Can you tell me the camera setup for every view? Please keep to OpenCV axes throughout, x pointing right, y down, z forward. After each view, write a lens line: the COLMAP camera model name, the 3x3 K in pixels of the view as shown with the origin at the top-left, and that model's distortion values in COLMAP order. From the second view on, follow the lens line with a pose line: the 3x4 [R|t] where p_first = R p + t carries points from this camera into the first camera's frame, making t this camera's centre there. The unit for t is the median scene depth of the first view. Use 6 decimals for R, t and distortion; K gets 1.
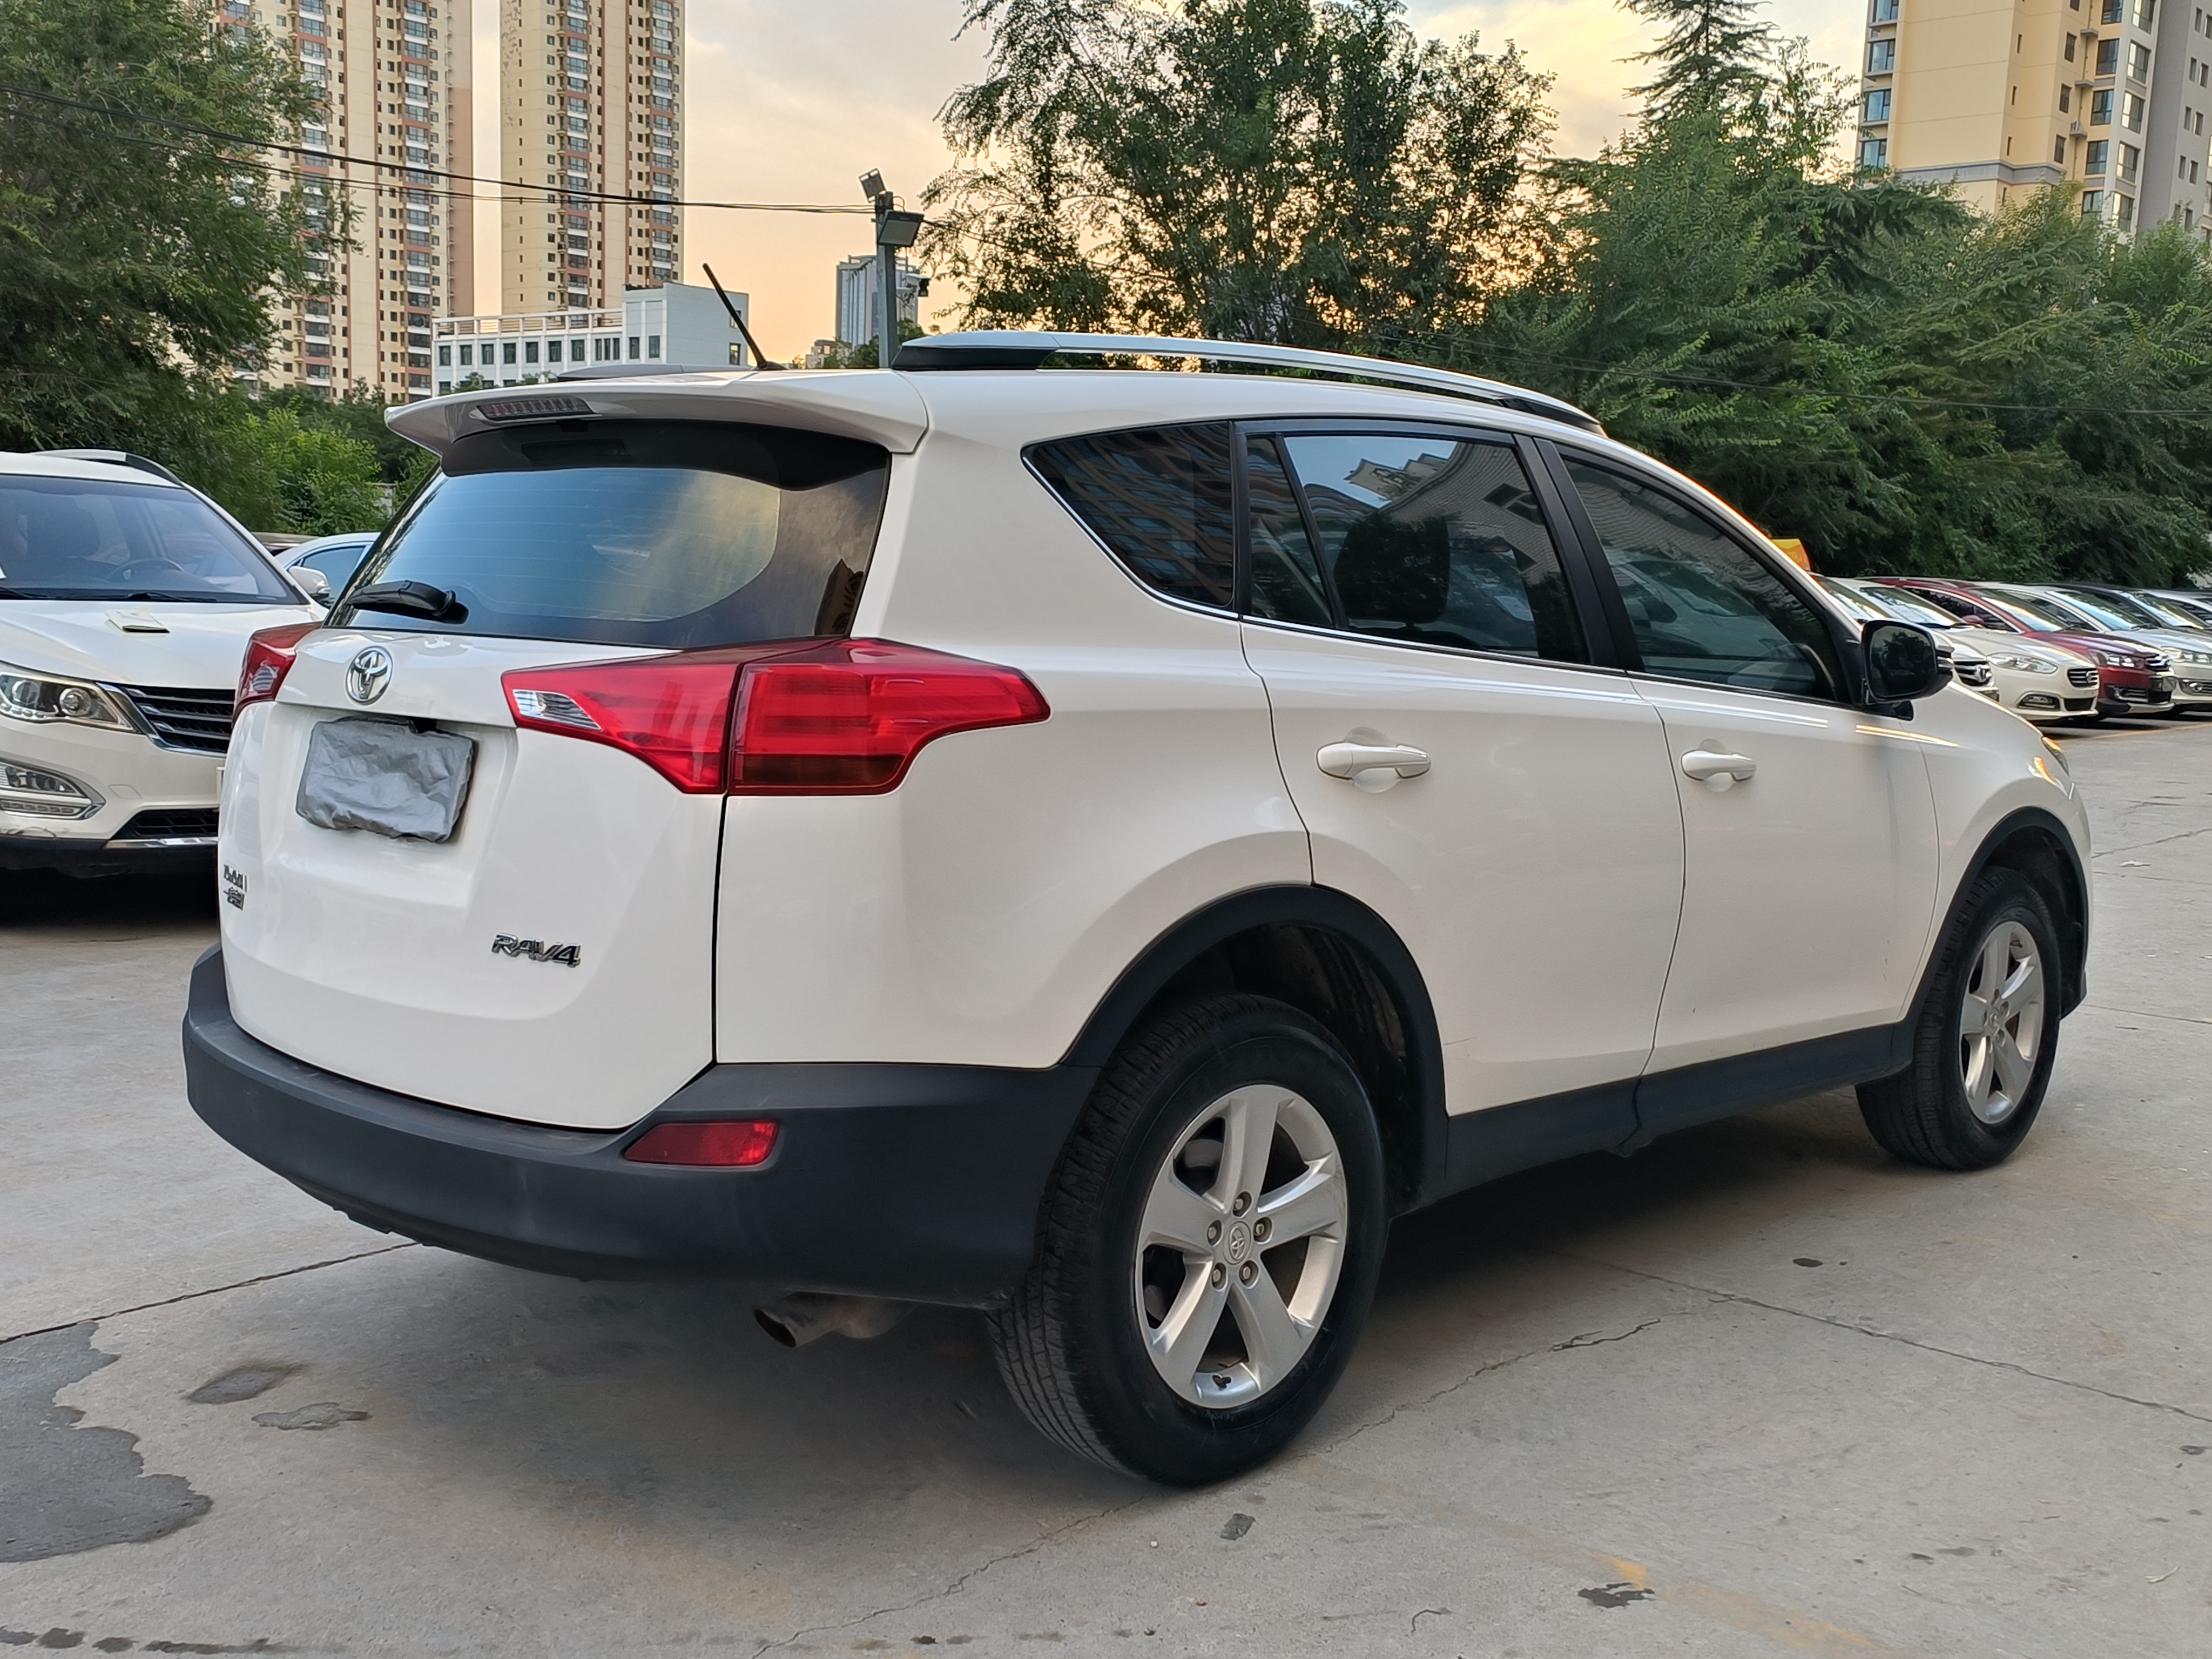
lens RADIAL K [[2241.2, 0, 1107.5], [0, 2241.2, 839.5], [0, 0, 1]] dist [0.050112, 0.000000]
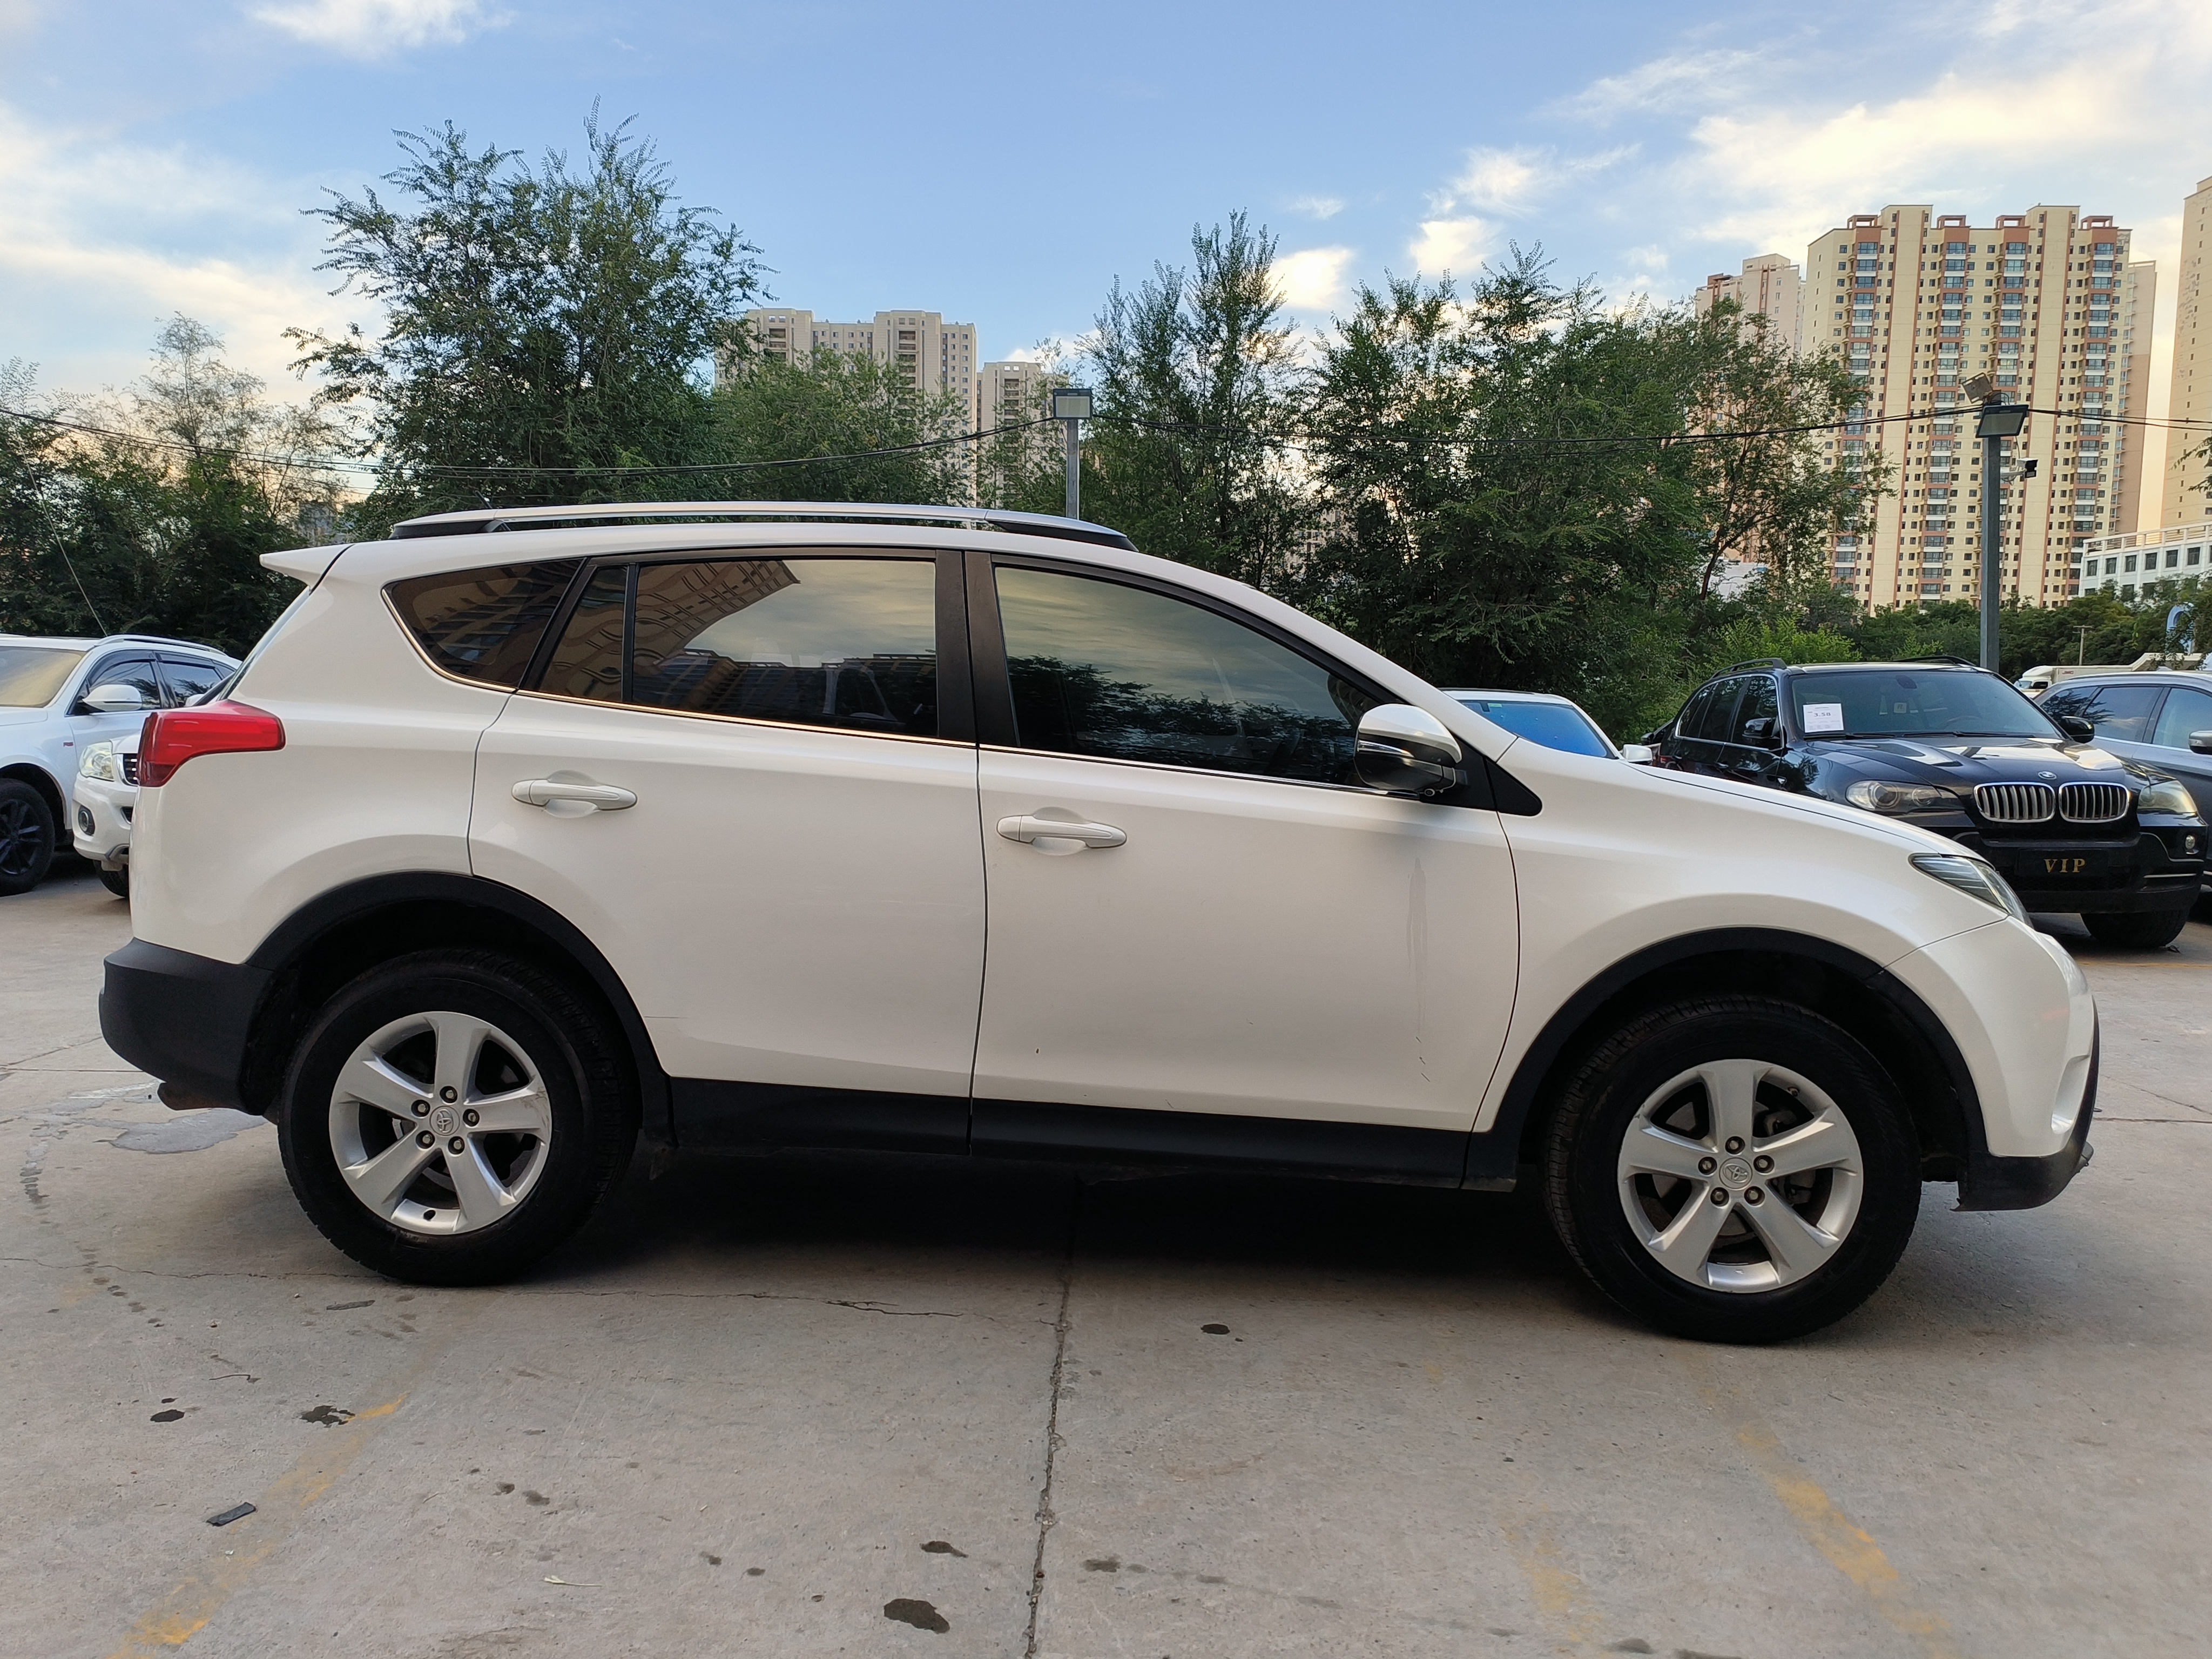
lens RADIAL K [[1573.7, 0, 1113.6], [0, 1573.7, 813.4], [0, 0, 1]] dist [0.050976, -0.012921]
pose [[0.644895, 0.037043, -0.763373, 0.759985], [-0.092885, 0.995220, -0.030175, -0.017712], [0.758606, 0.090365, 0.645252, 0.445649]]
